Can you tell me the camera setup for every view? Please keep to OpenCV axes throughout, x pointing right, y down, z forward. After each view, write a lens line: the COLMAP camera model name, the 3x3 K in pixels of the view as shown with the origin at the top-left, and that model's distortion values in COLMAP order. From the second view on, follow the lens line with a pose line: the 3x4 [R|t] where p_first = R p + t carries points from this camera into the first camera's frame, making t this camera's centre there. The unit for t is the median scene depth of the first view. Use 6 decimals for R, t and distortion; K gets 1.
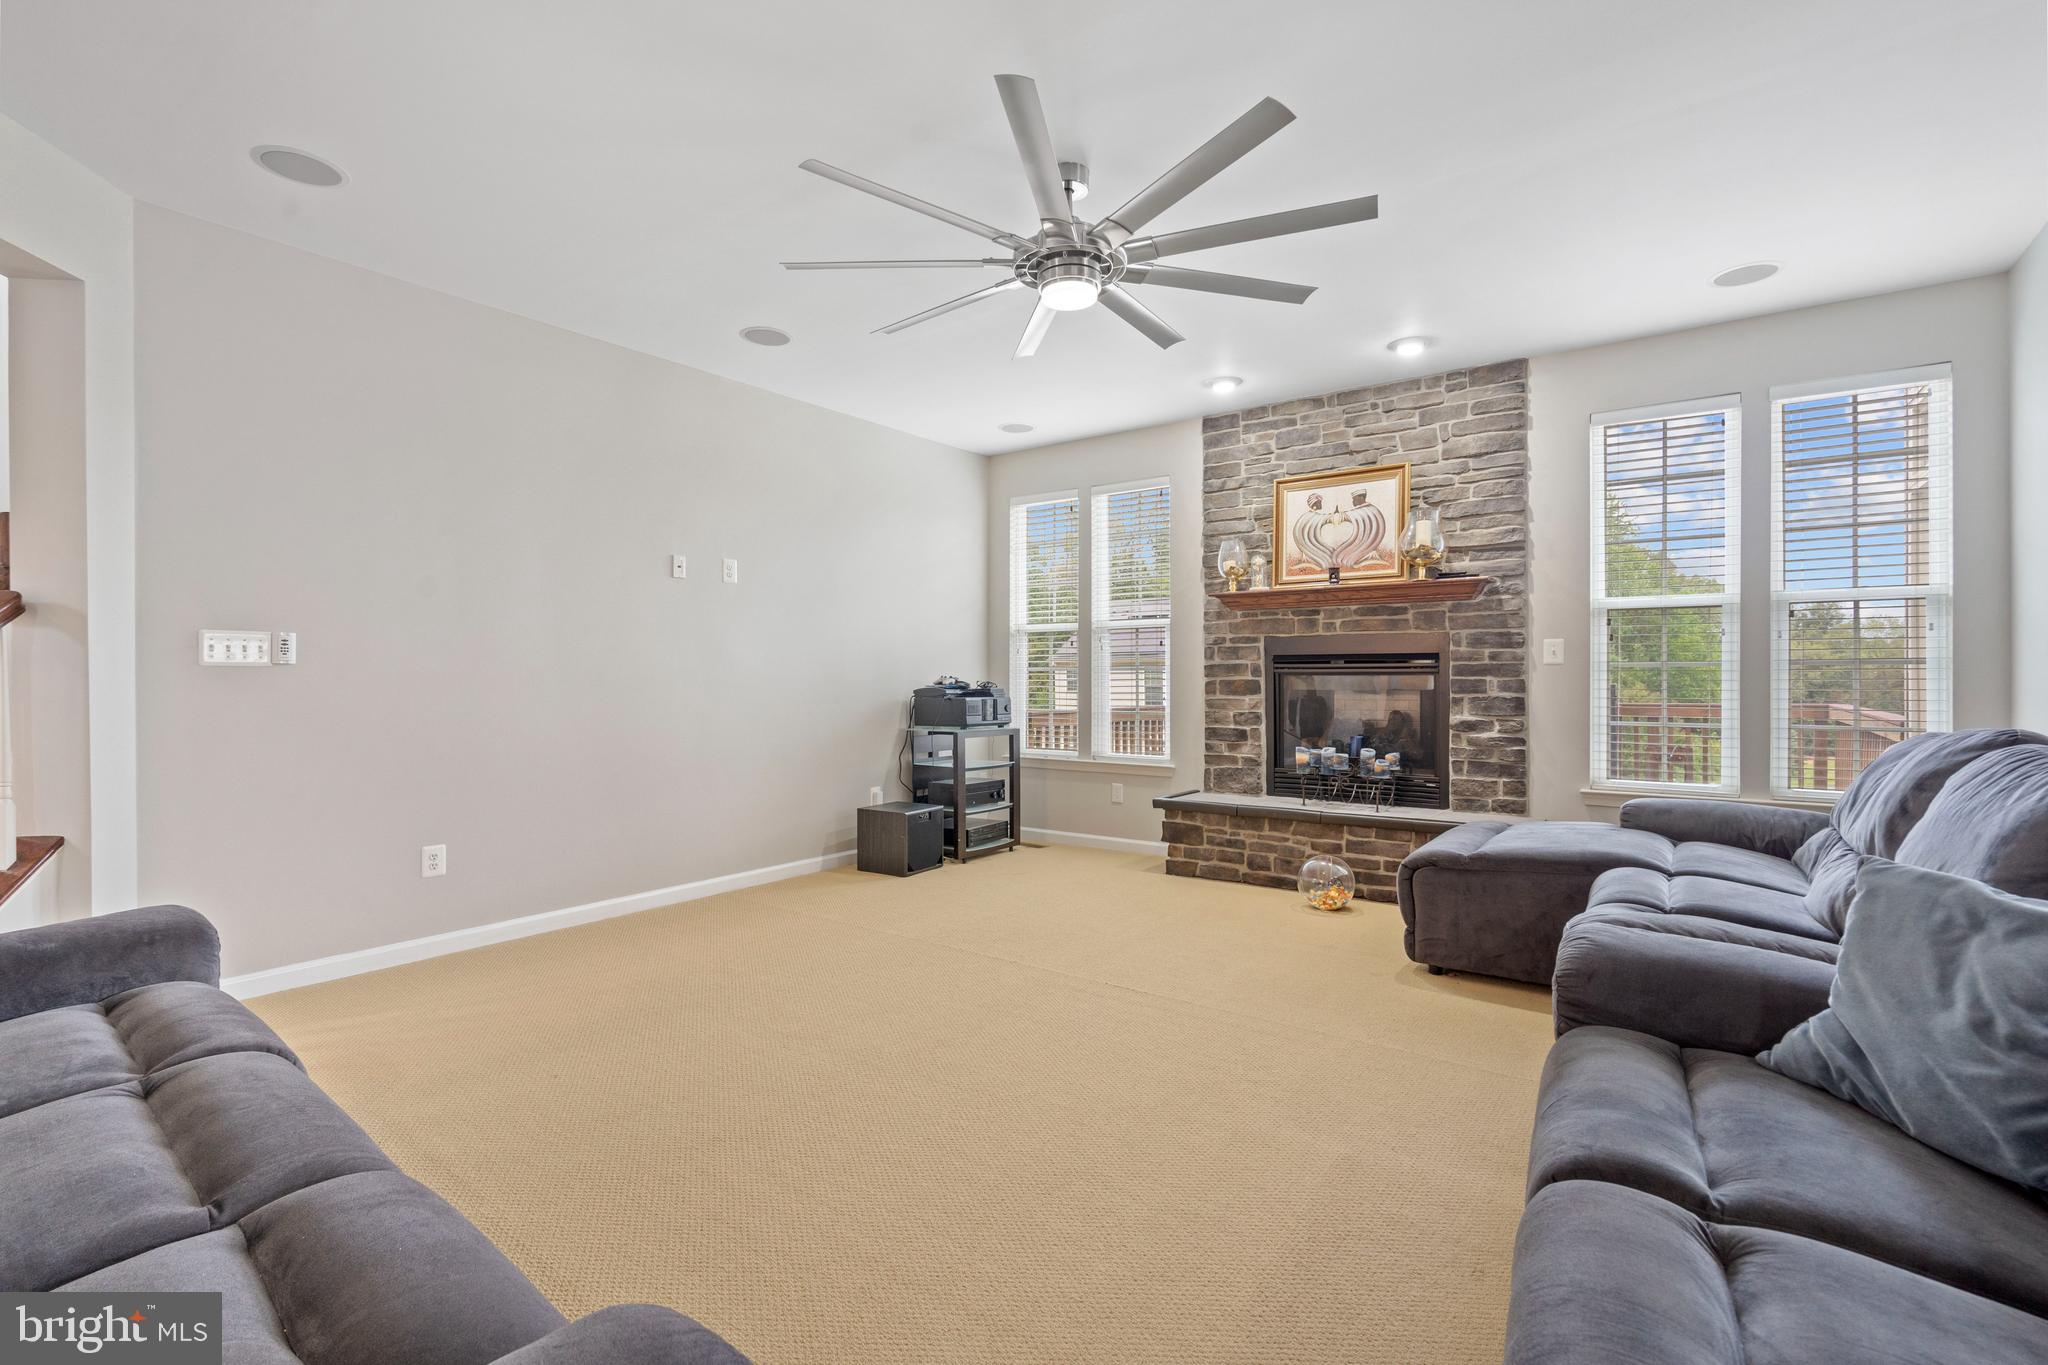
lens RADIAL K [[937.1, 0, 1016.3], [0, 937.1, 681.5], [0, 0, 1]] dist [-0.005811, 0.001716]
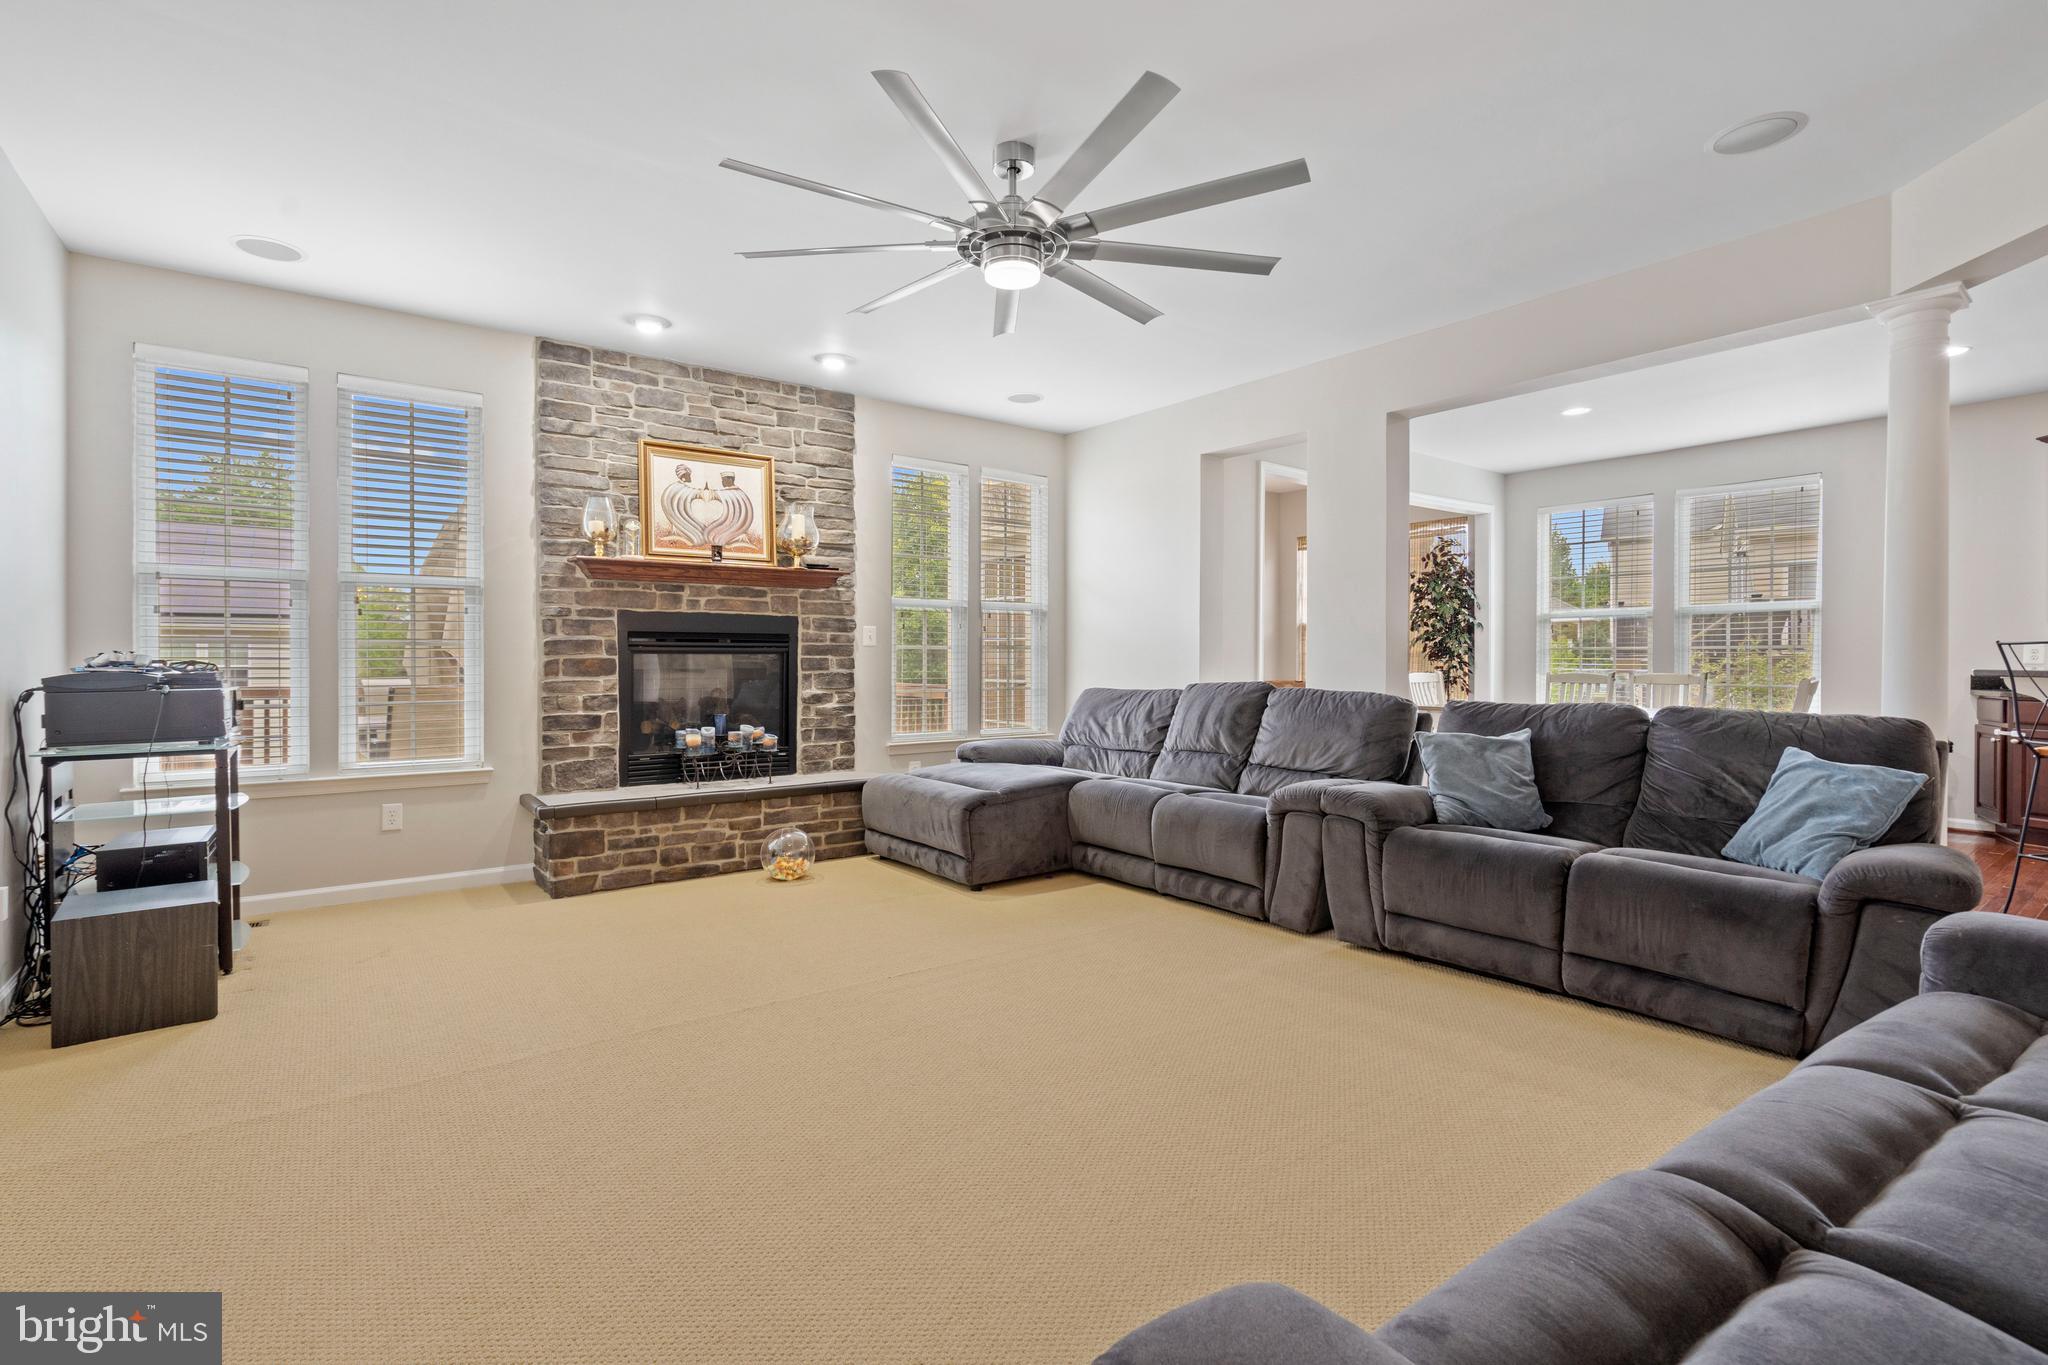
lens RADIAL K [[937.1, 0, 1017.6], [0, 937.1, 671.6], [0, 0, 1]] dist [-0.005811, 0.001716]
pose [[0.292772, -0.012724, 0.956098, -0.509155], [0.001749, 0.999917, 0.012772, -0.000024], [-0.956181, -0.002068, 0.292770, 0.395536]]
